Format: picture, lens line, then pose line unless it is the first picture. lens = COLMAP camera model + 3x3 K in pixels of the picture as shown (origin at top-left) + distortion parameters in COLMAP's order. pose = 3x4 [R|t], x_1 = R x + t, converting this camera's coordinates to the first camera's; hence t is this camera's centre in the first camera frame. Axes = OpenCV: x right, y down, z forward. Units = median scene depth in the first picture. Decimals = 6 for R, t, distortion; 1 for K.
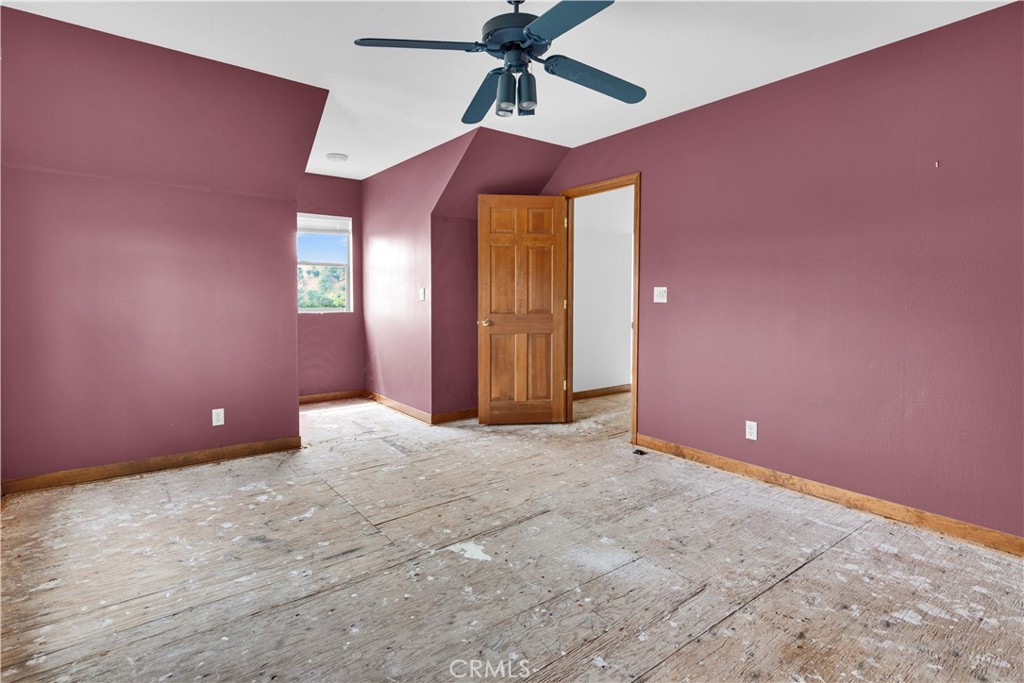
lens RADIAL K [[511.4, 0, 512.9], [0, 511.4, 311.0], [0, 0, 1]] dist [0.000900, 0.000721]
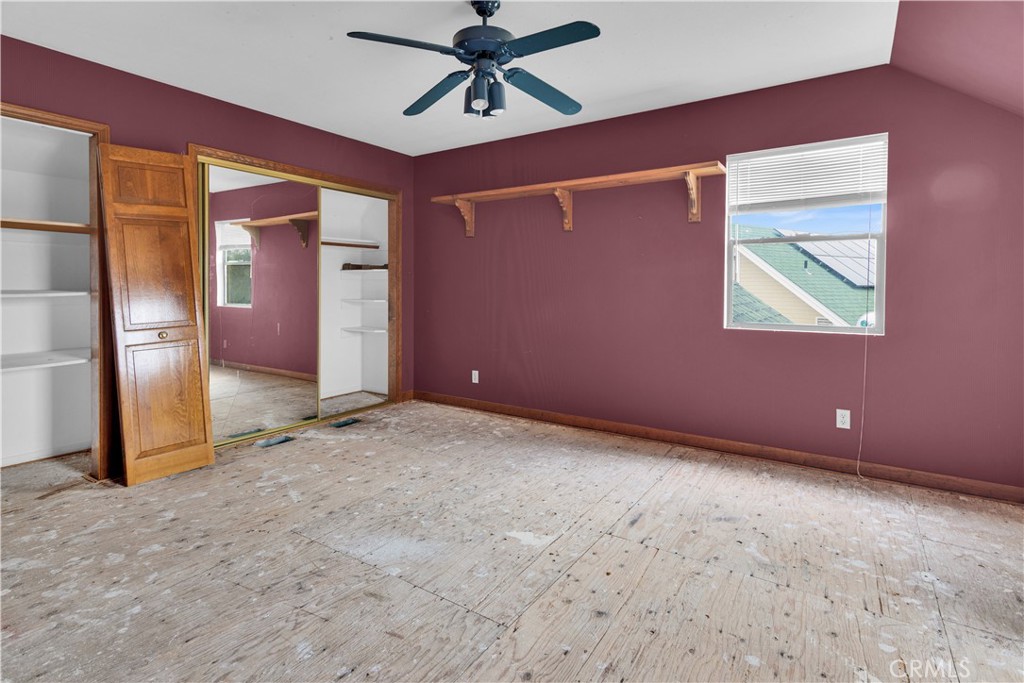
lens RADIAL K [[511.4, 0, 512.9], [0, 511.4, 311.0], [0, 0, 1]] dist [0.000900, 0.000721]
pose [[-0.946672, 0.011038, -0.322010, 0.271623], [-0.013439, 0.997191, 0.073691, -0.057183], [0.321919, 0.074088, -0.943864, 1.896019]]
